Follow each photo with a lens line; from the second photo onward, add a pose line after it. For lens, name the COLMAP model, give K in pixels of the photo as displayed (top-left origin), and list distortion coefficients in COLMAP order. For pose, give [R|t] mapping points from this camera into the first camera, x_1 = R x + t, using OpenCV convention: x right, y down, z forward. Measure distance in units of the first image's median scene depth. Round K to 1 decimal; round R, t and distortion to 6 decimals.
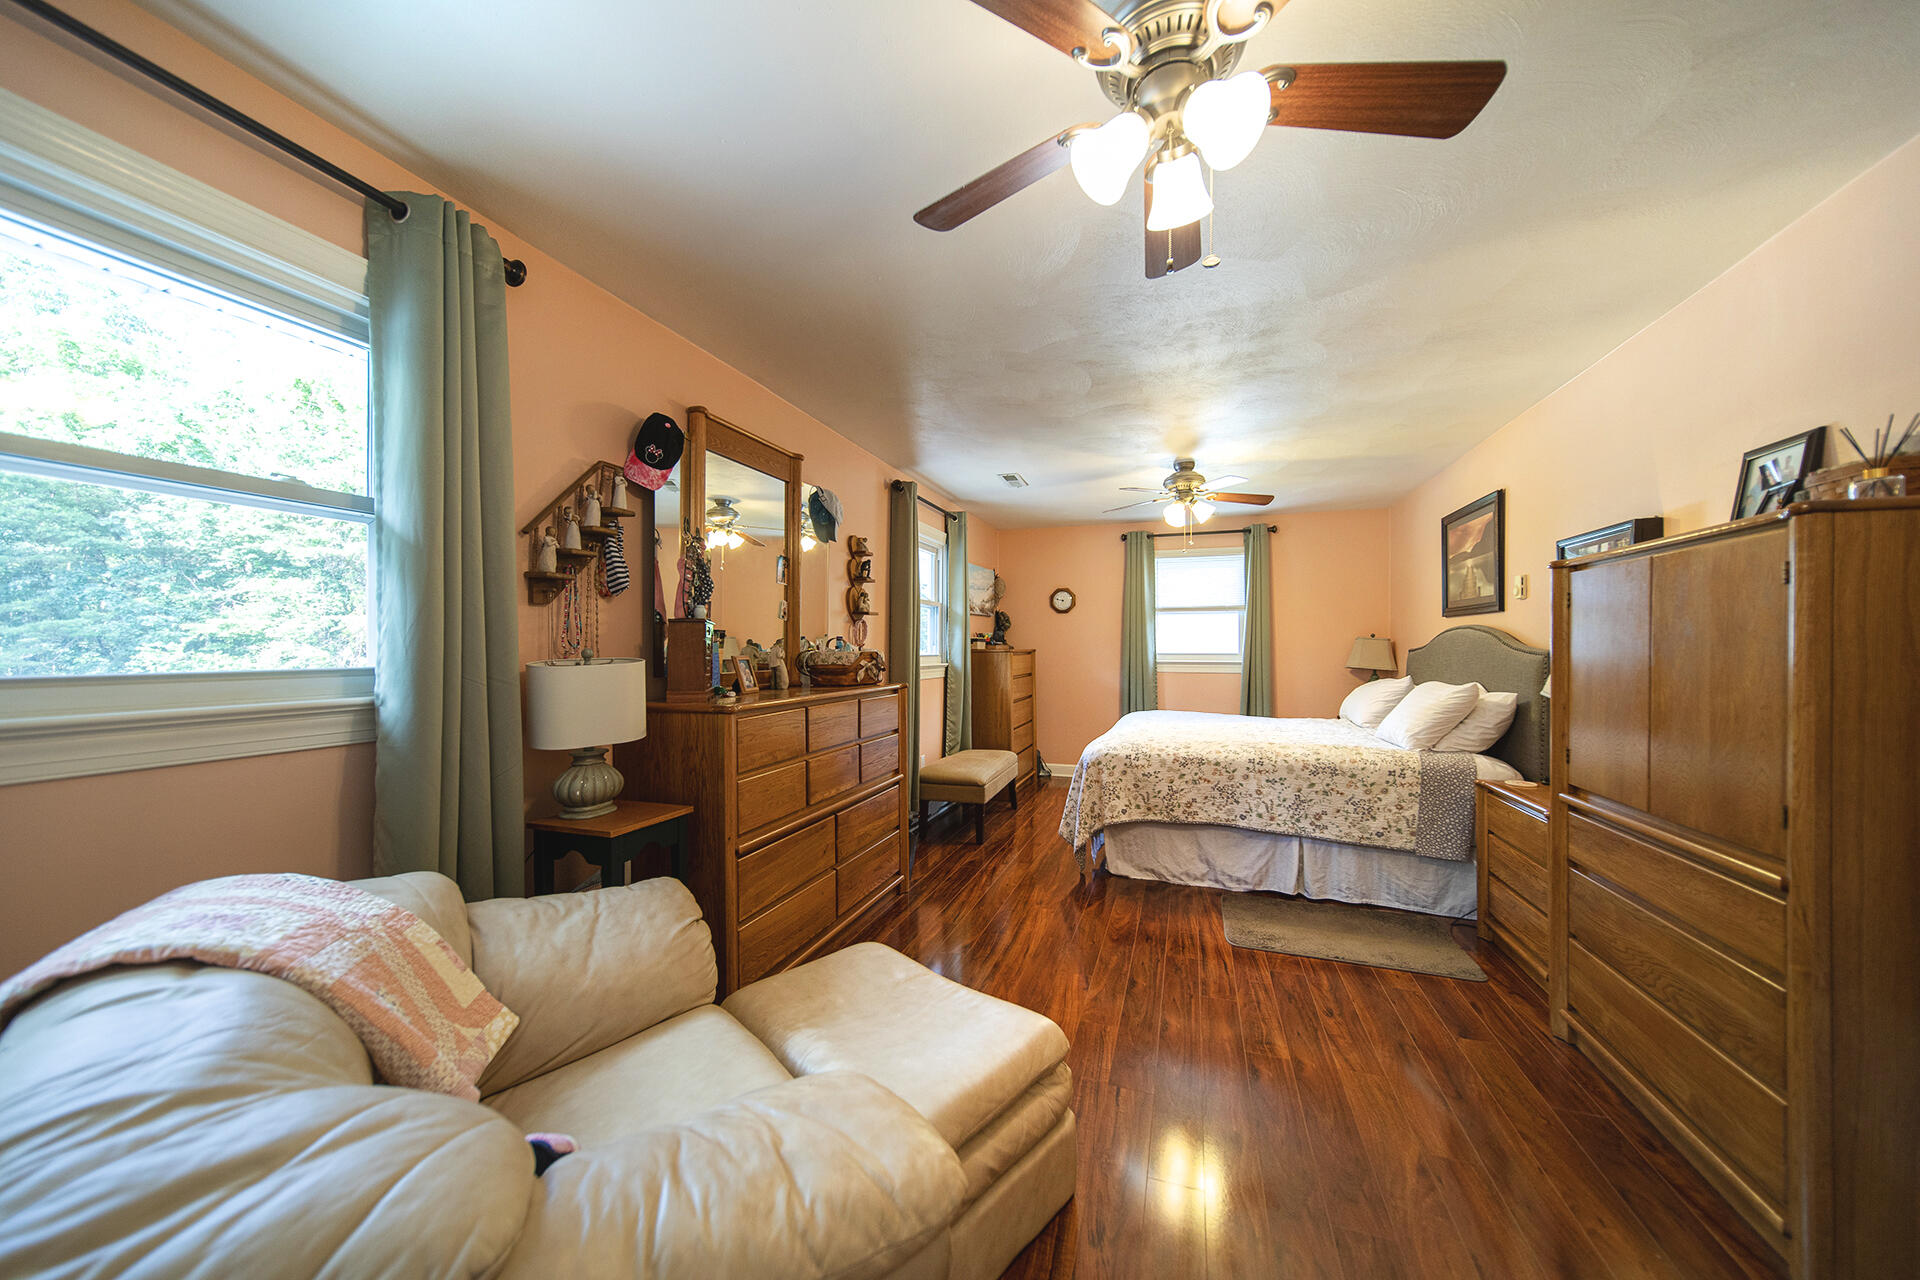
lens RADIAL K [[679.3, 0, 961.9], [0, 679.3, 642.4], [0, 0, 1]] dist [0.008917, -0.000253]
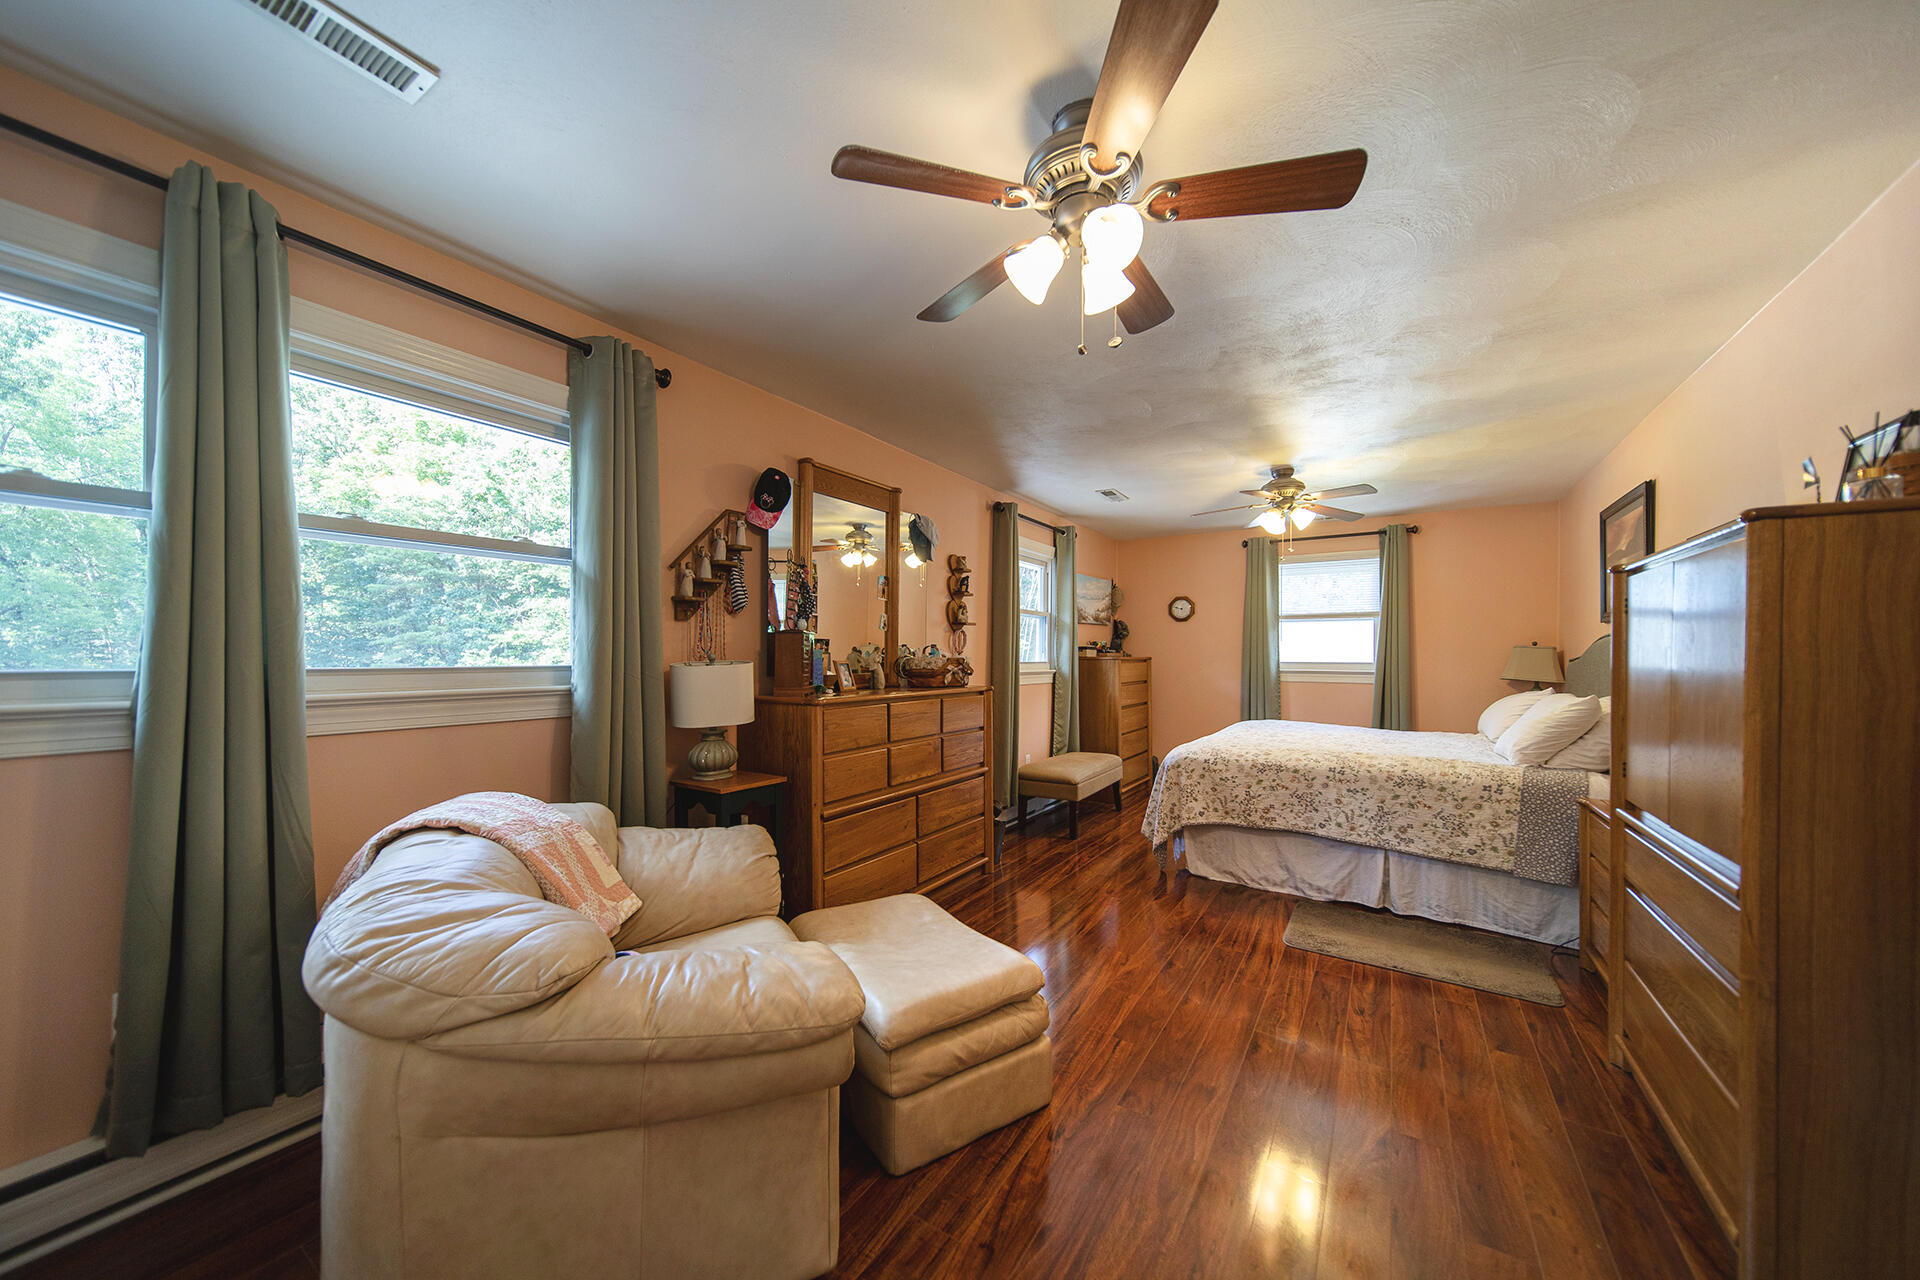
lens RADIAL K [[679.3, 0, 959.1], [0, 679.3, 650.4], [0, 0, 1]] dist [0.008917, -0.000253]
pose [[0.969466, 0.002425, -0.245212, 0.234600], [-0.002538, 0.999997, -0.000144, 0.002373], [0.245211, 0.000762, 0.969469, -0.162307]]
